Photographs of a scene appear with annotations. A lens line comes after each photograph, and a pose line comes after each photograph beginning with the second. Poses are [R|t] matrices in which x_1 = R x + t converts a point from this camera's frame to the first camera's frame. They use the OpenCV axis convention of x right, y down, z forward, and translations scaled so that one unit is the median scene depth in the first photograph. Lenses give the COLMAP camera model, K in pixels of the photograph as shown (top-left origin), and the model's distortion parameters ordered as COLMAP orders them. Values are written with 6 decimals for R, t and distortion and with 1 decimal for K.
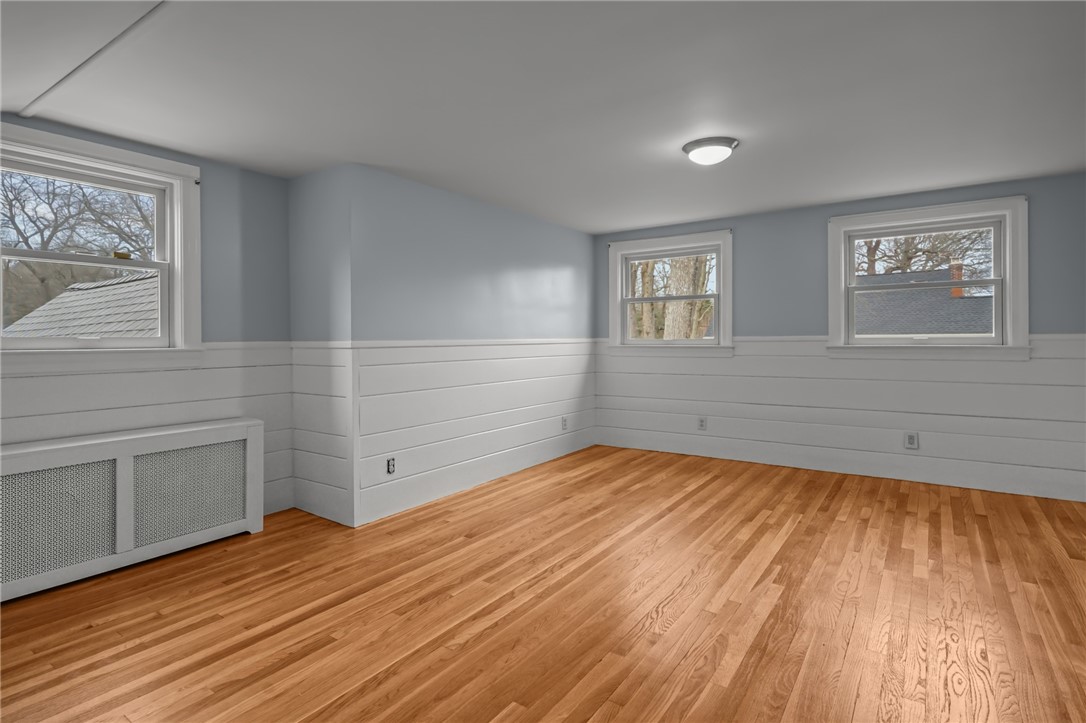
lens RADIAL K [[537.0, 0, 541.0], [0, 537.0, 333.2], [0, 0, 1]] dist [0.001475, 0.000182]
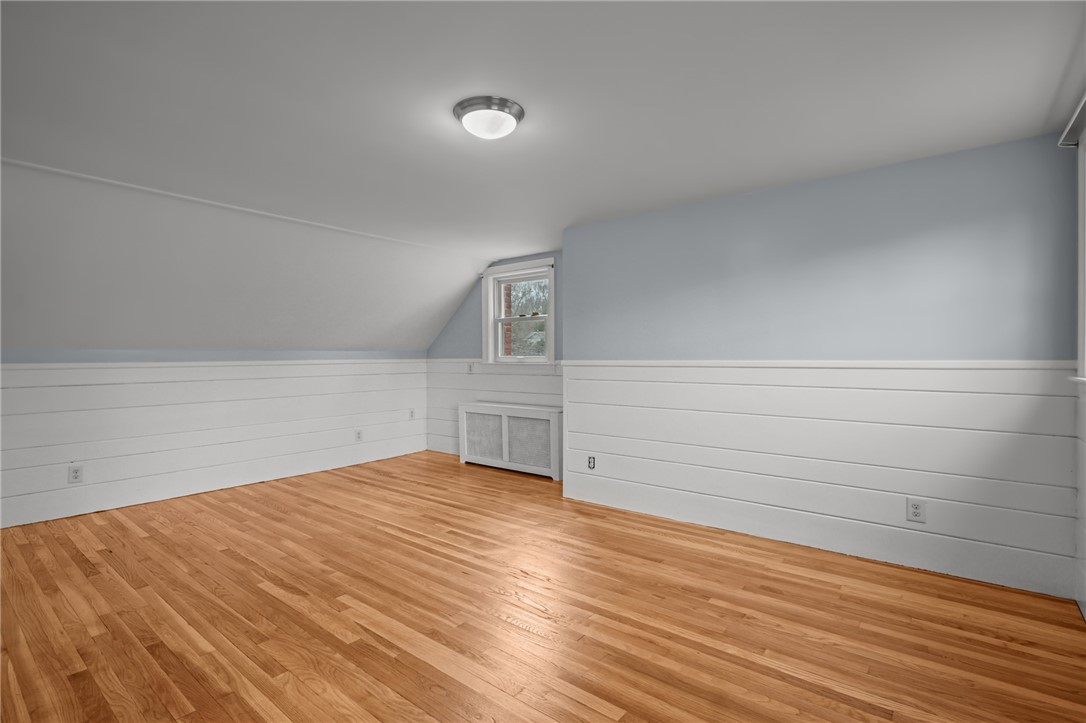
lens RADIAL K [[506.3, 0, 543.0], [0, 506.3, 361.5], [0, 0, 1]] dist [-0.000065, 0.000007]
pose [[-0.046634, 0.015103, -0.998798, 1.074810], [0.013071, 0.999809, 0.014508, -0.002927], [0.998826, -0.012379, -0.046823, 1.159168]]
